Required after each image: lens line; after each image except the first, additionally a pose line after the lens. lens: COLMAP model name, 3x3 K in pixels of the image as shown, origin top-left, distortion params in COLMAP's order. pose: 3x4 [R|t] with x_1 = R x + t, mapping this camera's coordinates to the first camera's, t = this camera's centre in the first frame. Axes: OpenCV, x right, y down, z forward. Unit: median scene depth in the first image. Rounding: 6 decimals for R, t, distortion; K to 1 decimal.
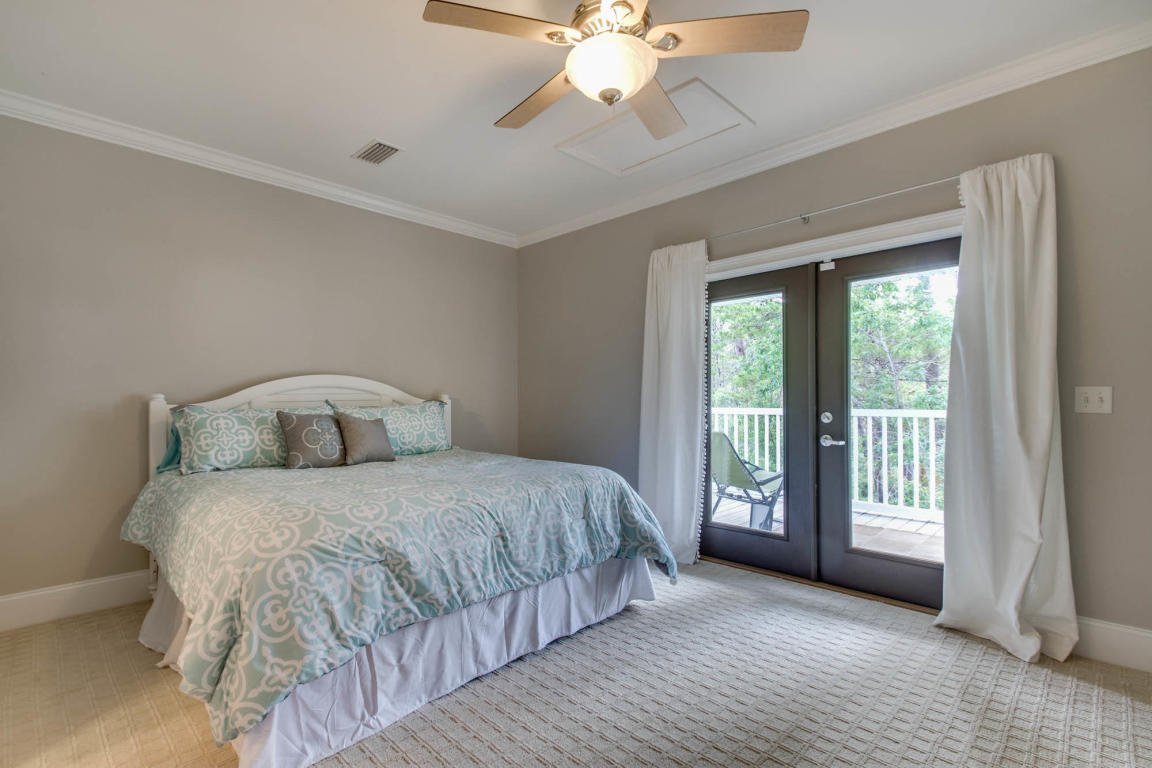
lens RADIAL K [[527.4, 0, 566.4], [0, 527.4, 397.8], [0, 0, 1]] dist [0.026629, -0.014409]
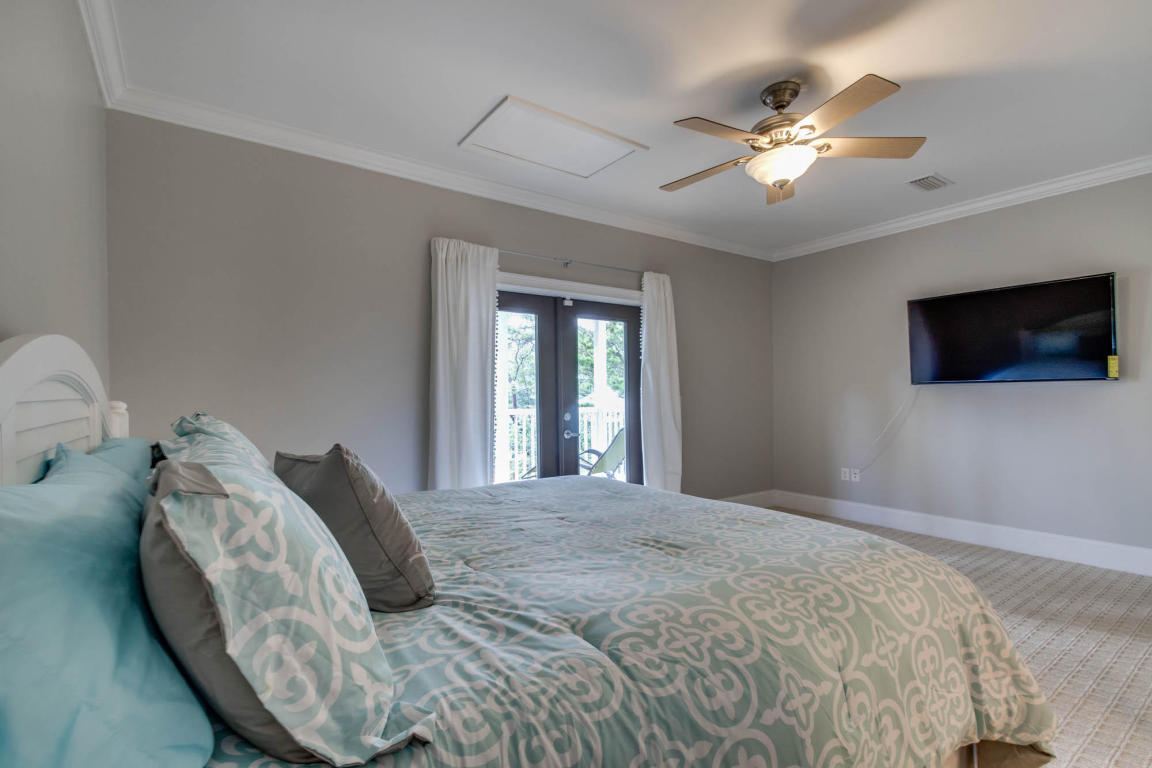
lens RADIAL K [[527.4, 0, 566.4], [0, 527.4, 397.8], [0, 0, 1]] dist [0.026629, -0.014409]
pose [[0.176764, 0.004246, 0.984244, -0.807802], [0.004225, 0.999978, -0.005073, -0.003040], [-0.984244, 0.005055, 0.176743, 0.770649]]
